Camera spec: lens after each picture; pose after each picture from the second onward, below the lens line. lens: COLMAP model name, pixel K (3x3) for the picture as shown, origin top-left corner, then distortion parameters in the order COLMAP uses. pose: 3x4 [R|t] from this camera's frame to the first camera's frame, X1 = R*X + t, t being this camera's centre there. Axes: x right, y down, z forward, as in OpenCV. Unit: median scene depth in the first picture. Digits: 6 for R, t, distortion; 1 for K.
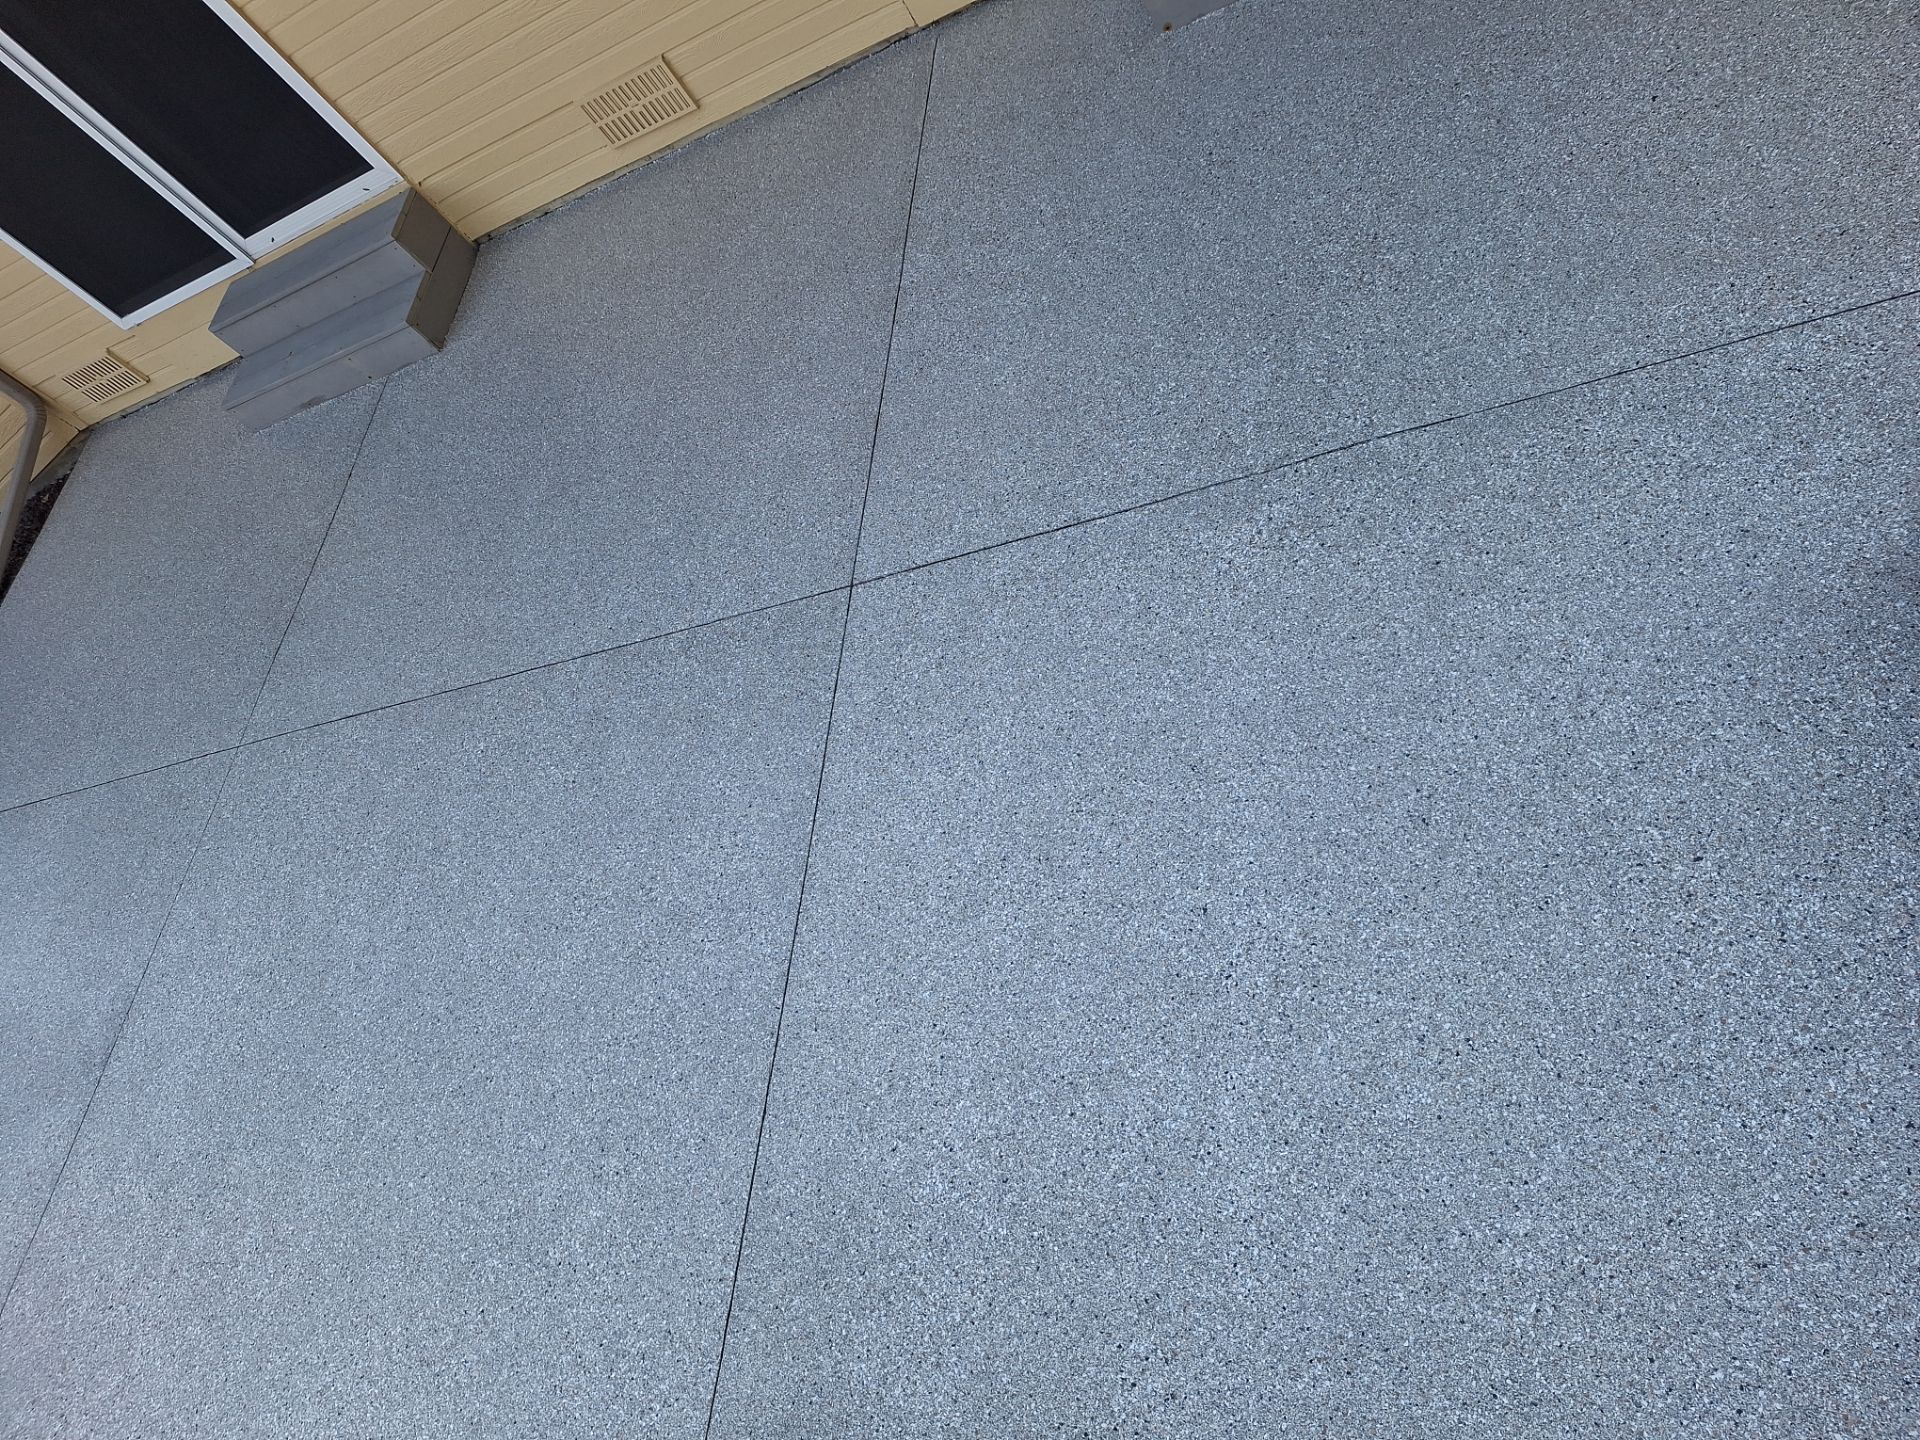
lens RADIAL K [[1350.3, 0, 949.6], [0, 1350.3, 766.2], [0, 0, 1]] dist [0.048157, -0.044505]
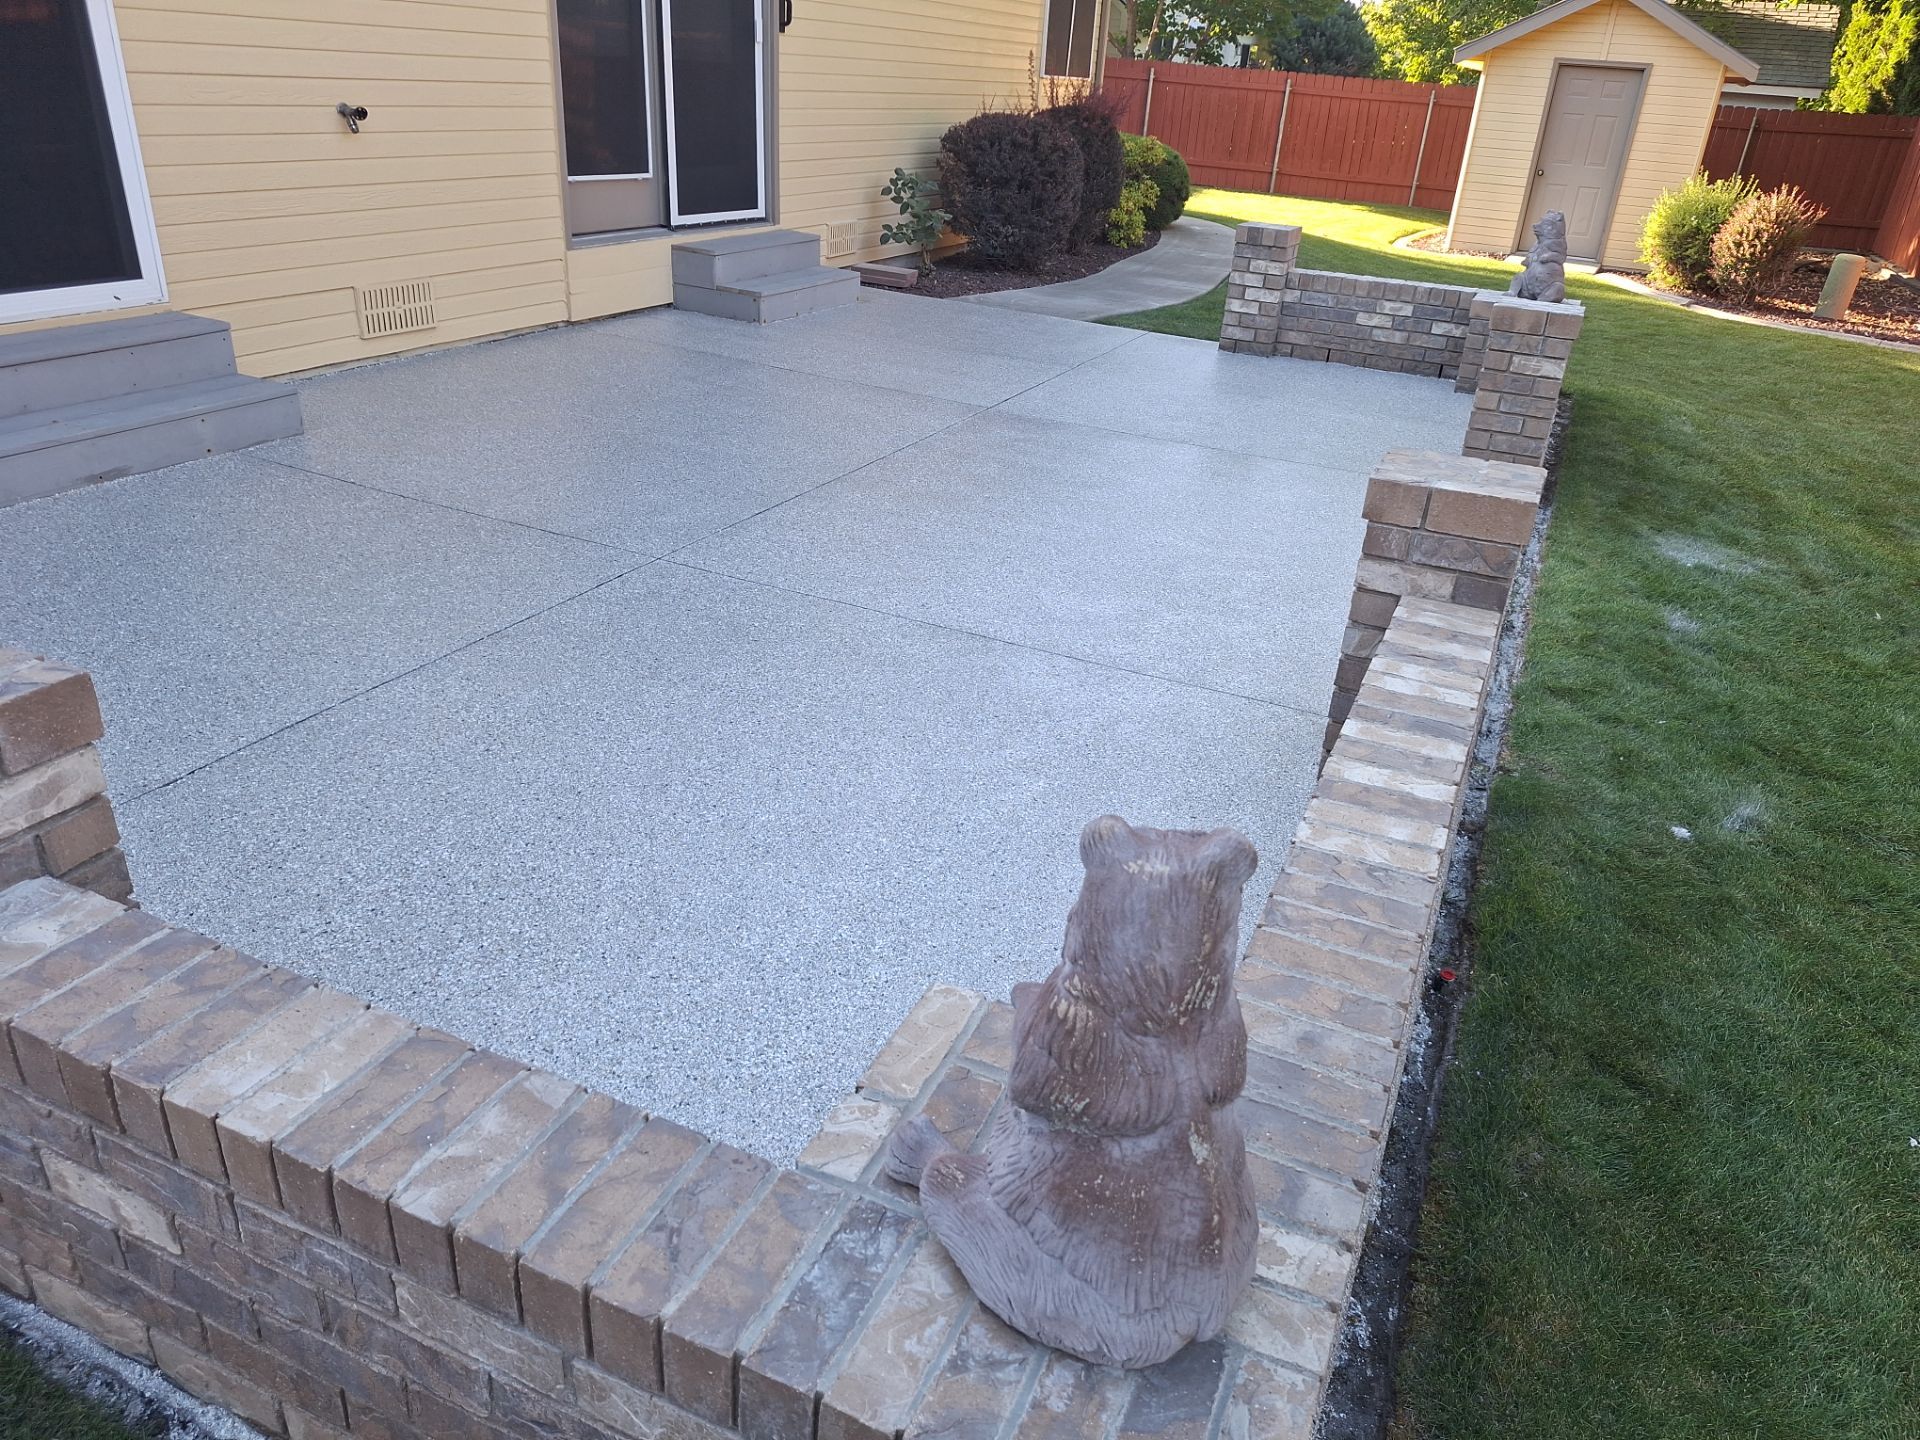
lens RADIAL K [[1350.3, 0, 964.6], [0, 1350.3, 723.9], [0, 0, 1]] dist [0.048157, -0.044505]
pose [[0.220455, 0.084575, 0.971724, -2.004857], [0.693962, 0.686473, -0.217187, 0.585237], [-0.685431, 0.722220, 0.092645, 1.313243]]
